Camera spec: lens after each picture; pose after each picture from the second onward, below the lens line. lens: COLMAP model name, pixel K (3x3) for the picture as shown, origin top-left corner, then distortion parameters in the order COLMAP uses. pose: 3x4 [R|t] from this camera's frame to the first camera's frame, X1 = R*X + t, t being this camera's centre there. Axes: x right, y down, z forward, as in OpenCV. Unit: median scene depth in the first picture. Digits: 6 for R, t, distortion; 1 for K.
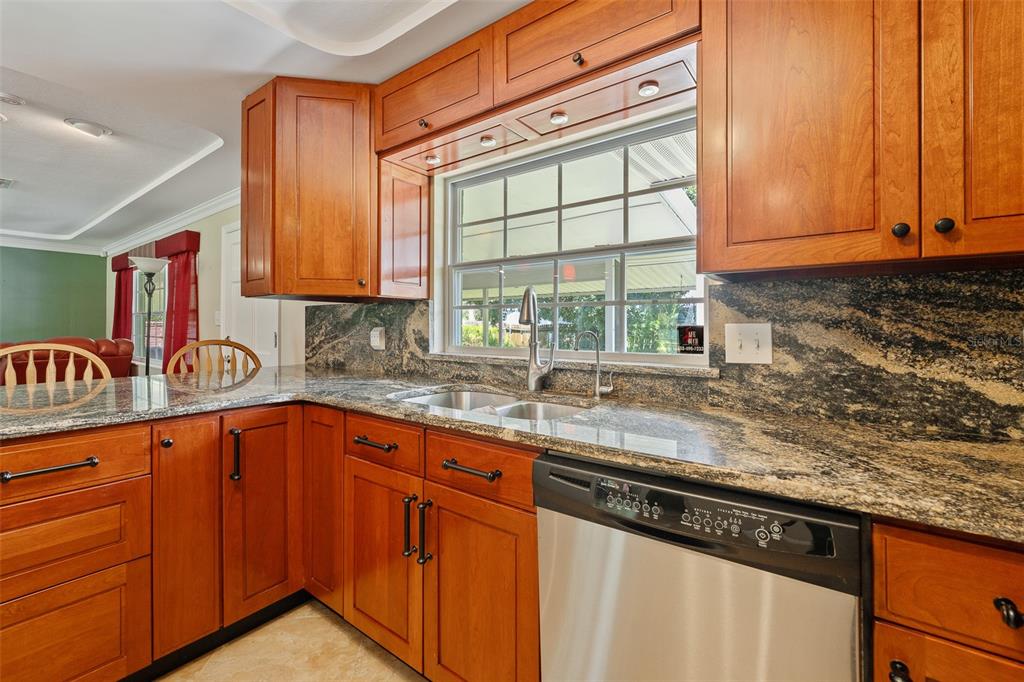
lens RADIAL K [[426.8, 0, 500.9], [0, 426.8, 327.2], [0, 0, 1]] dist [-0.000514, -0.000133]
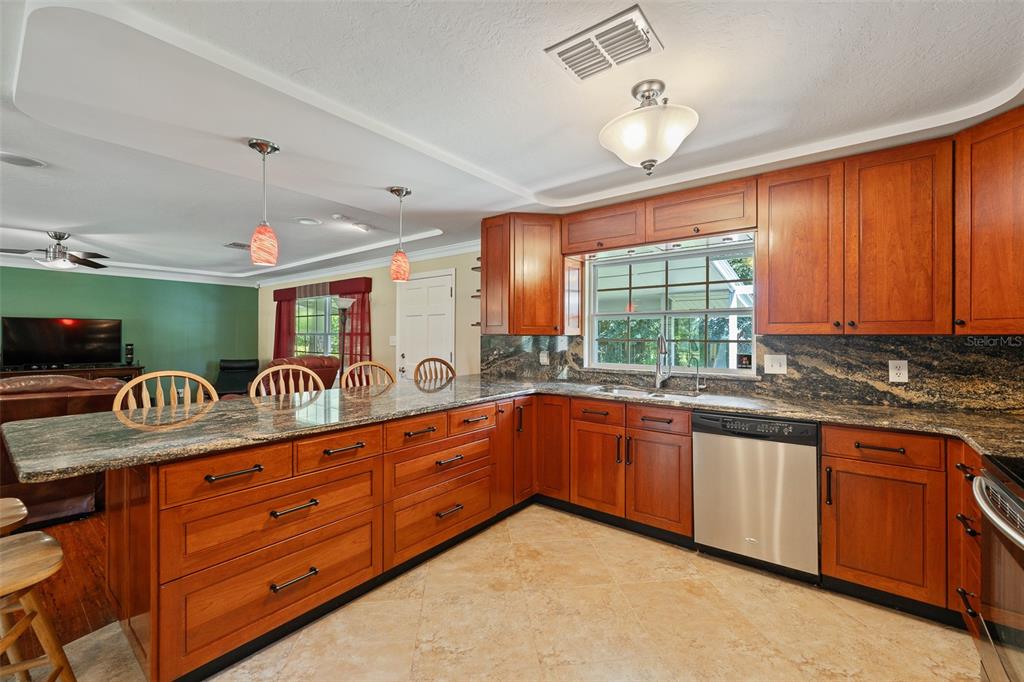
lens RADIAL K [[426.8, 0, 511.7], [0, 426.8, 336.6], [0, 0, 1]] dist [-0.000514, -0.000133]
pose [[0.999945, 0.002993, 0.010050, -0.811521], [-0.002990, 0.999995, -0.000276, -0.102438], [-0.010050, 0.000246, 0.999949, -1.192450]]
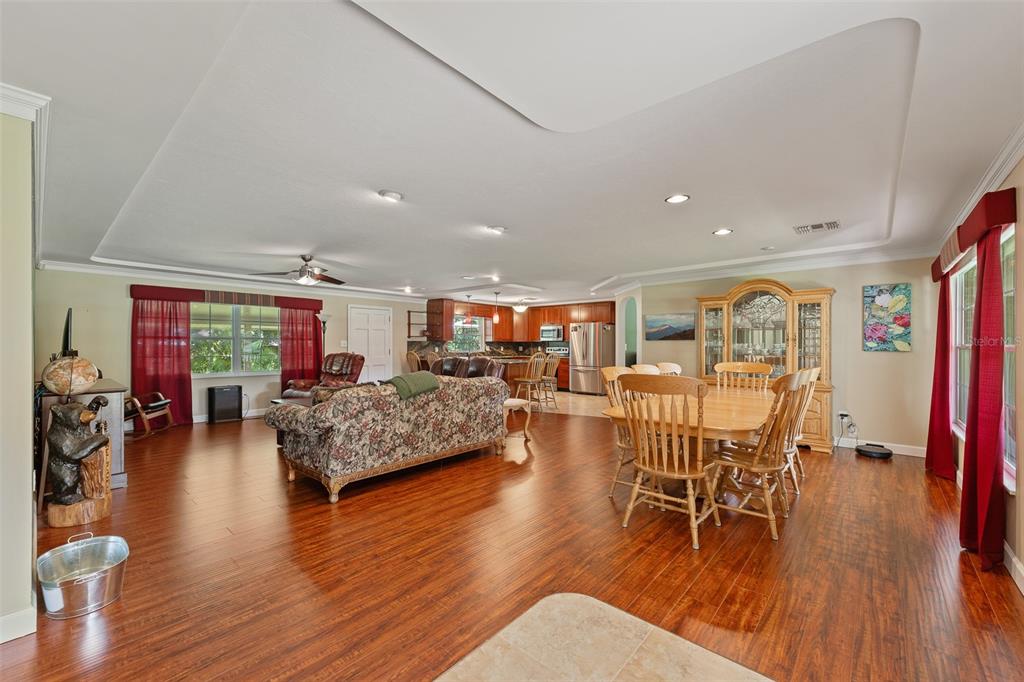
lens RADIAL K [[426.8, 0, 507.7], [0, 426.8, 346.5], [0, 0, 1]] dist [-0.000514, -0.000133]
pose [[0.039771, -0.002068, 0.999207, -8.753004], [-0.004125, 0.999989, 0.002234, -0.032918], [-0.999200, -0.004210, 0.039762, 0.185705]]
